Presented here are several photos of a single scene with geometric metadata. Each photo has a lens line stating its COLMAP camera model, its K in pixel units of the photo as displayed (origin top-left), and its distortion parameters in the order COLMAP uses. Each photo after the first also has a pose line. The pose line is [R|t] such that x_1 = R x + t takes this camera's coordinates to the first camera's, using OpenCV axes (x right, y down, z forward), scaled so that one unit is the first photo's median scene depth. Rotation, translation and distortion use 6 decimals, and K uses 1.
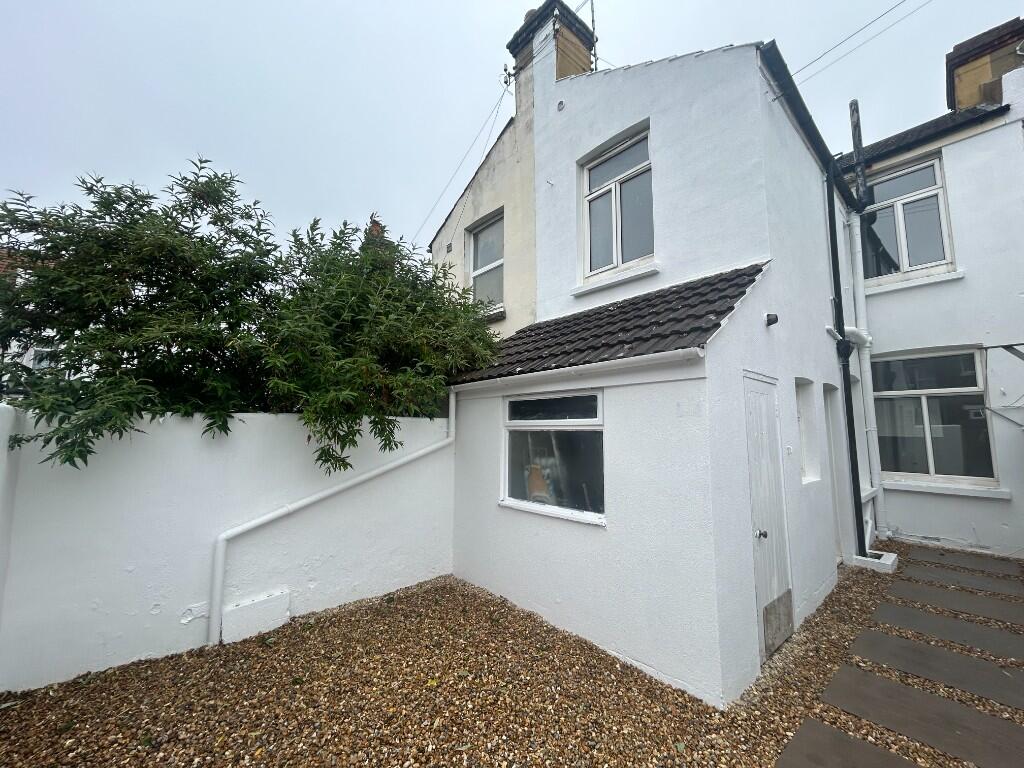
lens RADIAL K [[415.0, 0, 512.0], [0, 415.0, 384.0], [0, 0, 1]] dist [-0.002494, 0.000845]
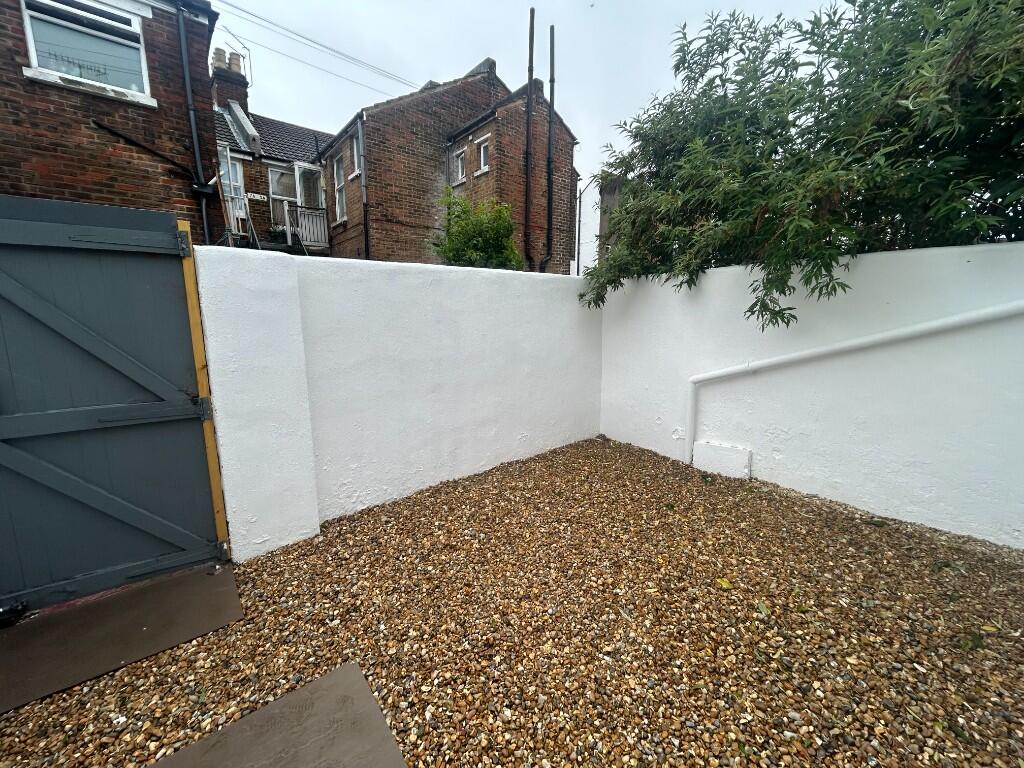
lens RADIAL K [[415.0, 0, 512.0], [0, 415.0, 384.0], [0, 0, 1]] dist [-0.002494, 0.000845]
pose [[-0.039448, 0.161869, -0.986024, 0.425042], [0.110351, 0.981461, 0.156705, 0.137106], [0.993110, -0.102627, -0.056579, 0.529492]]
